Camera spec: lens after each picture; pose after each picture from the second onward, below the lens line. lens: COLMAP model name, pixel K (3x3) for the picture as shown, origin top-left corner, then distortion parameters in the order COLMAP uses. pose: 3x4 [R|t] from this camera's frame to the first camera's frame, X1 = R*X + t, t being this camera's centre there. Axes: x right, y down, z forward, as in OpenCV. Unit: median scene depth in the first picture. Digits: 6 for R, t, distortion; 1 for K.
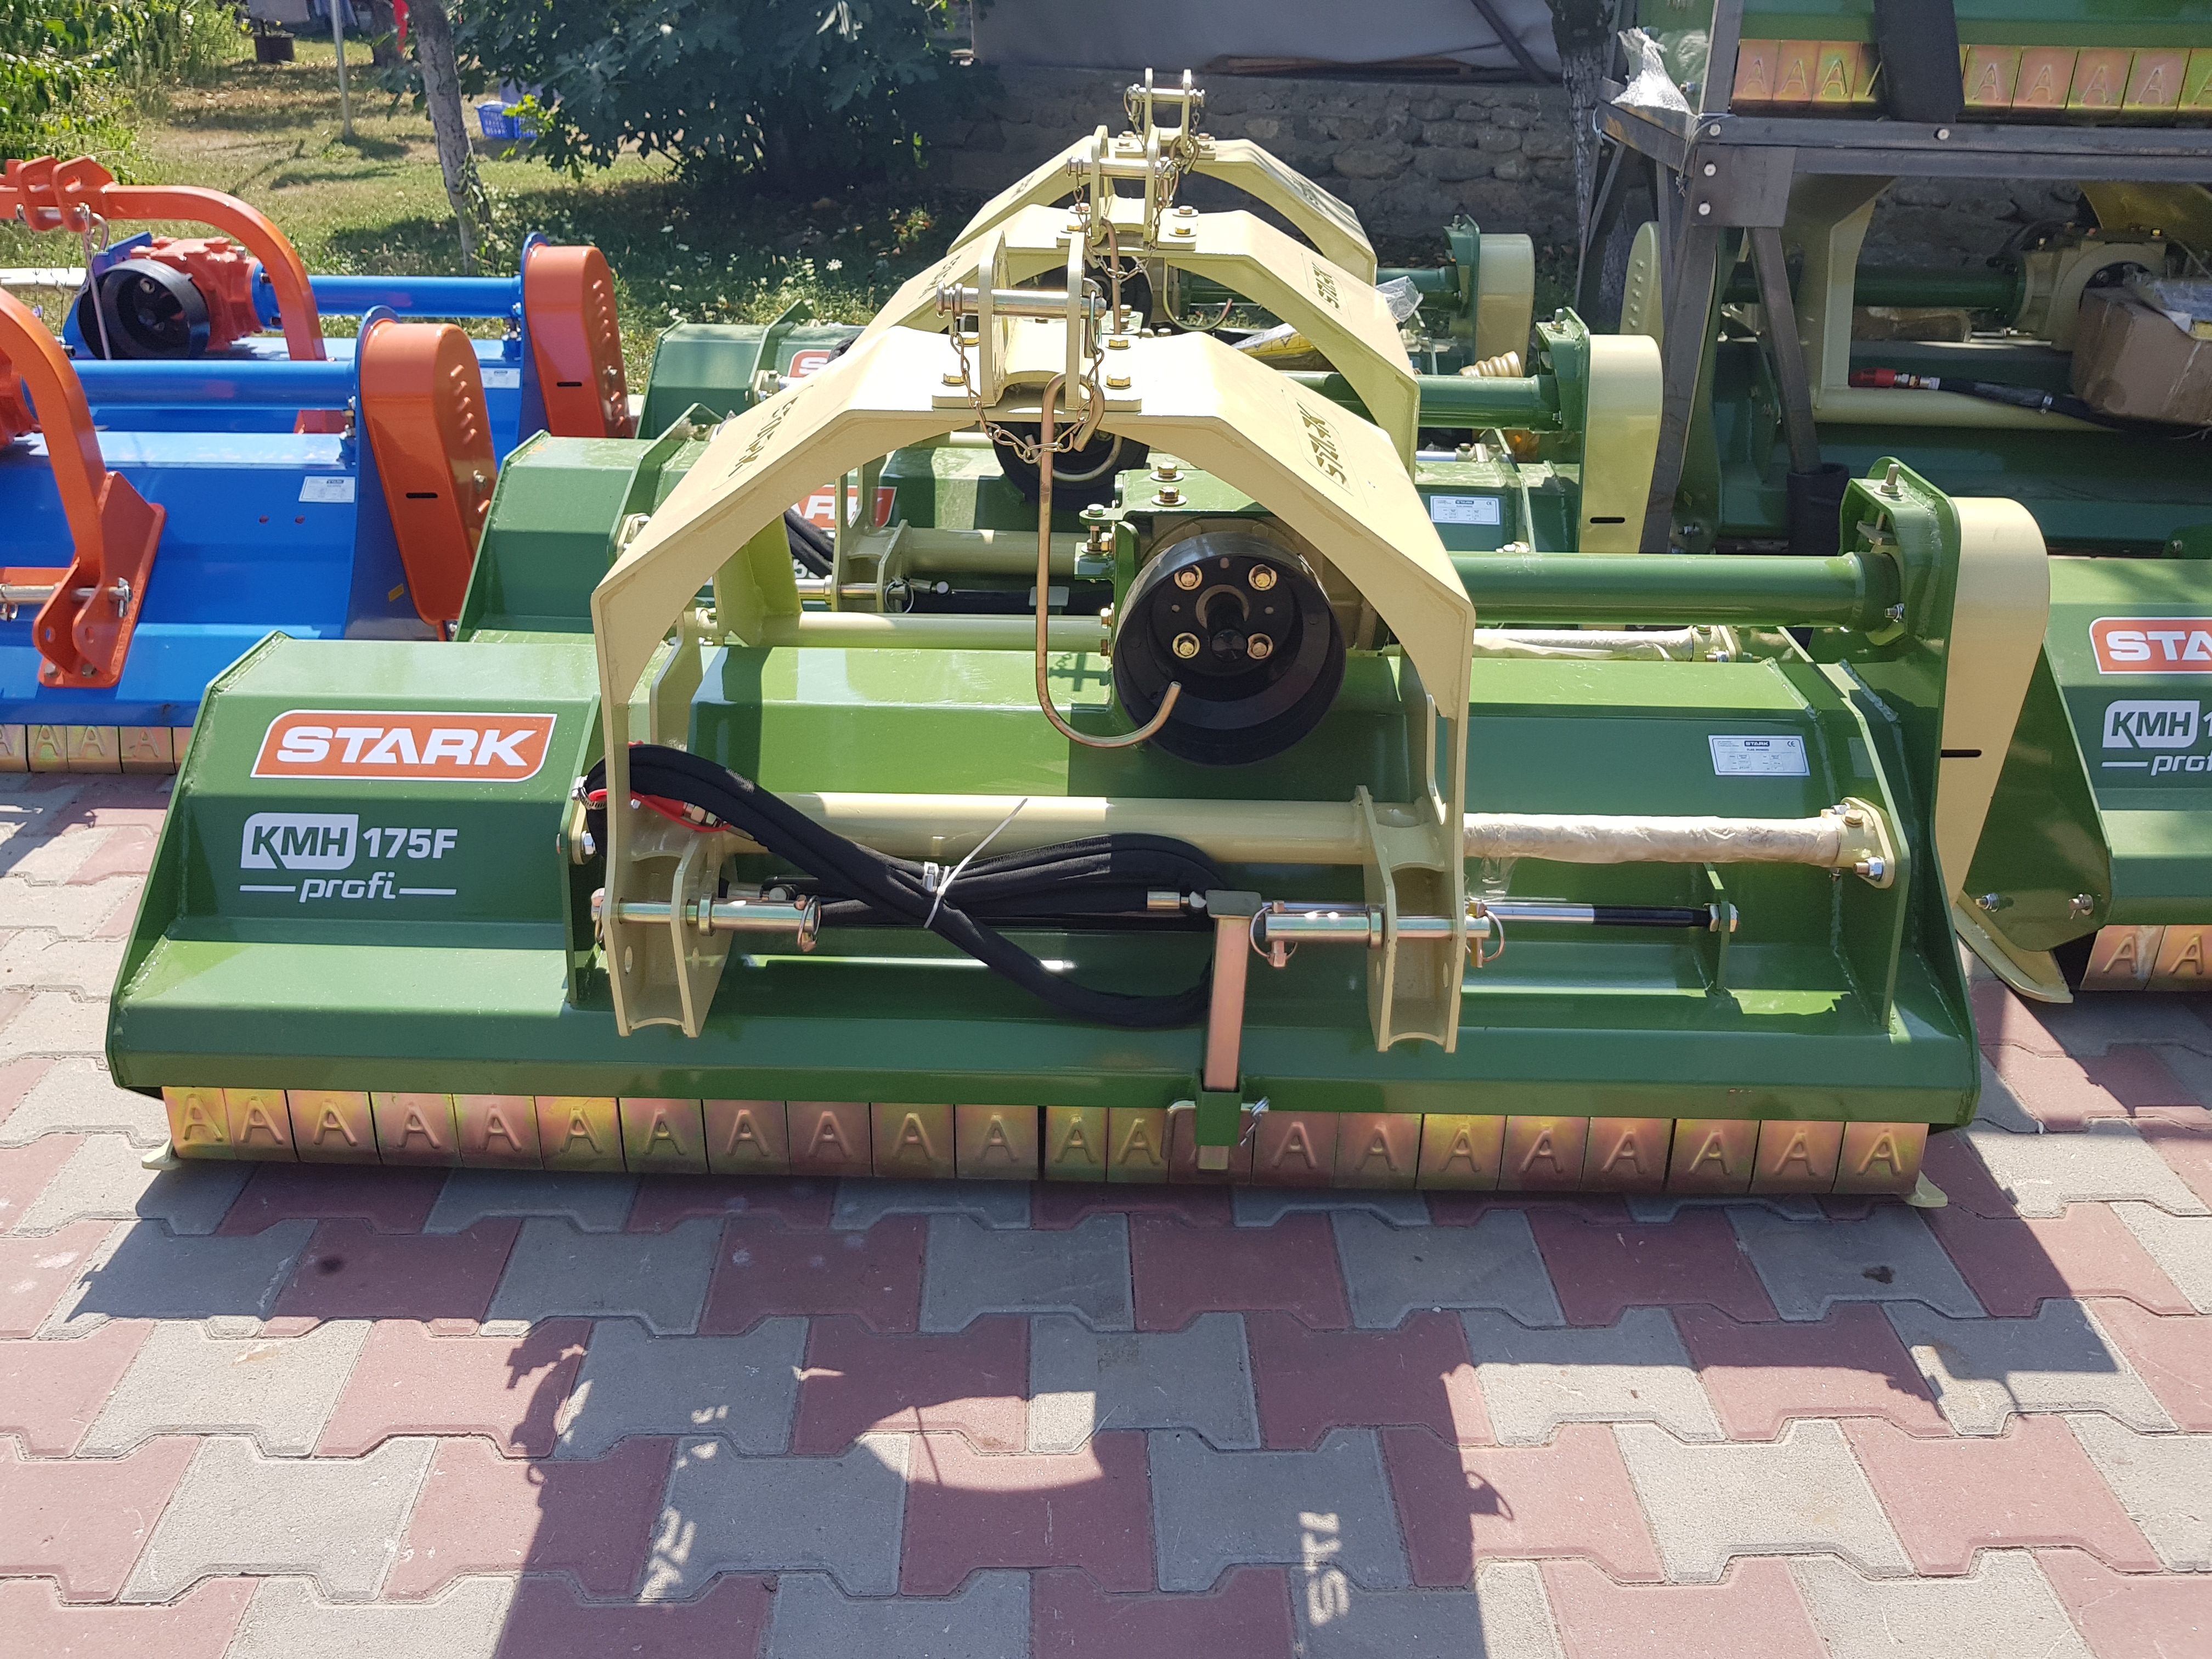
lens RADIAL K [[1754.0, 0, 1103.6], [0, 1754.0, 819.0], [0, 0, 1]] dist [-0.018037, 0.001290]
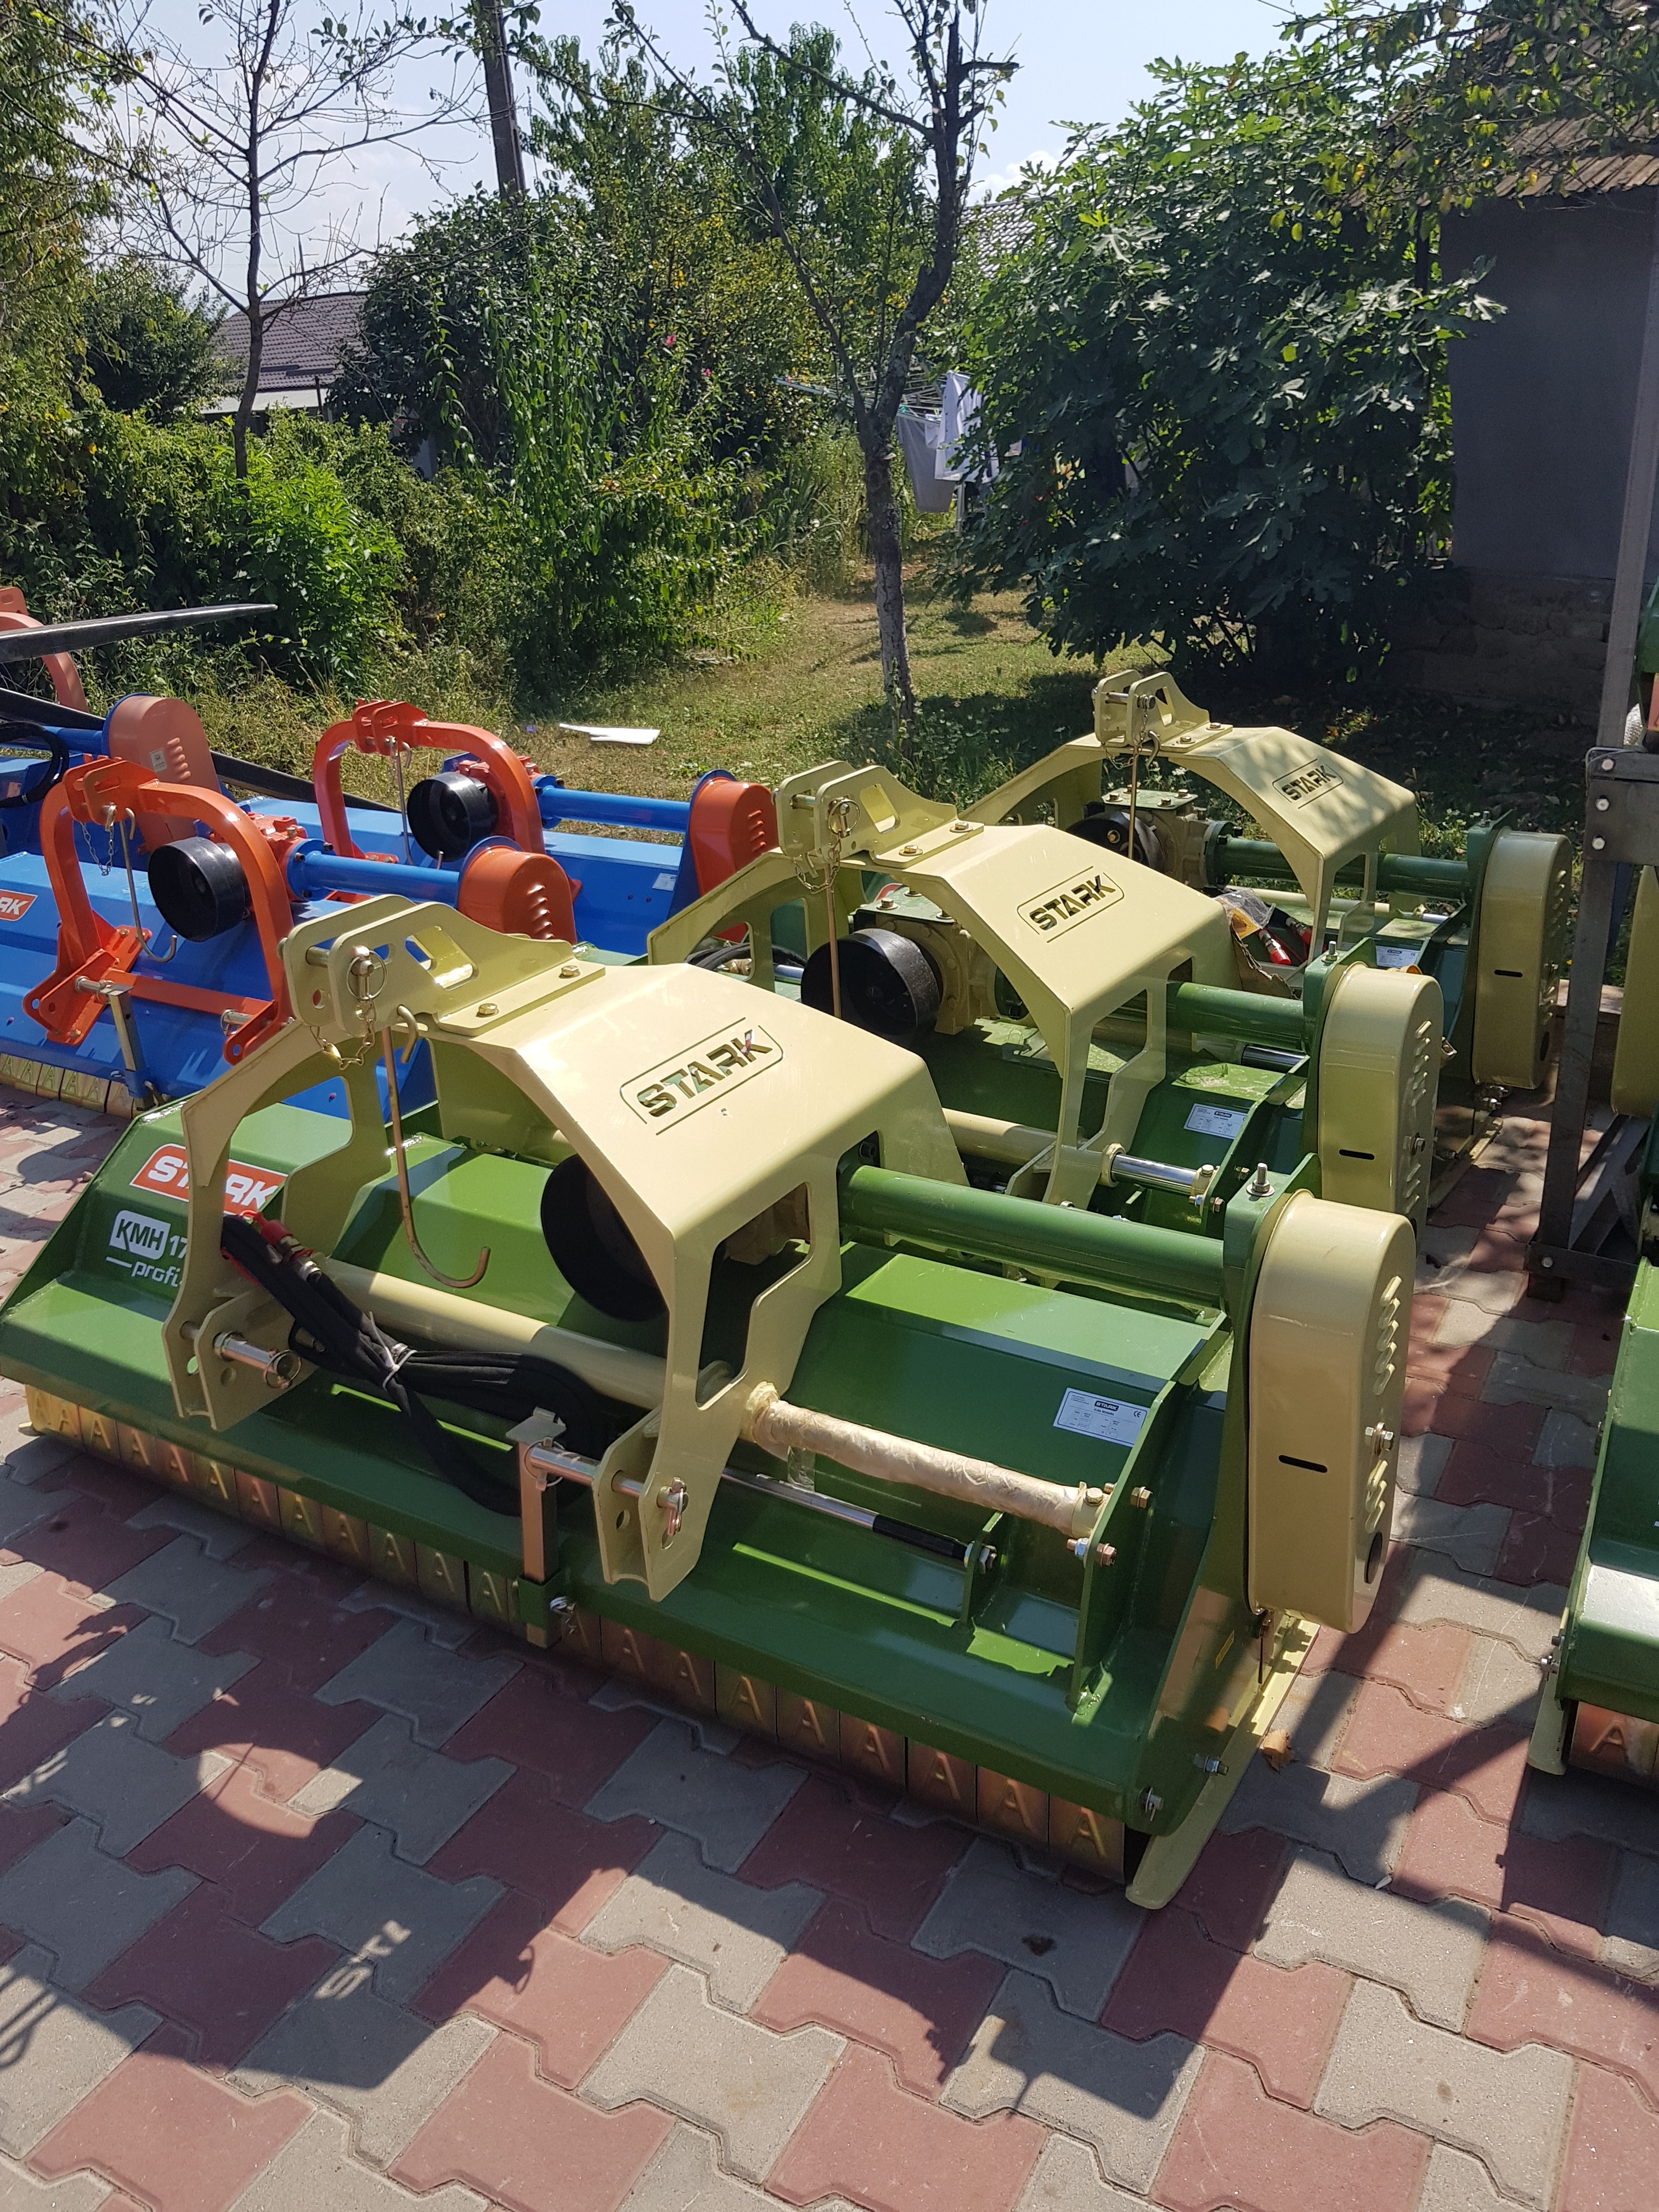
lens RADIAL K [[1754.0, 0, 841.1], [0, 1754.0, 1119.8], [0, 0, 1]] dist [-0.018037, 0.001290]
pose [[0.859838, 0.155731, -0.486237, 0.786644], [-0.190929, 0.981326, -0.023333, -0.170222], [0.473524, 0.112899, 0.873515, 0.000005]]
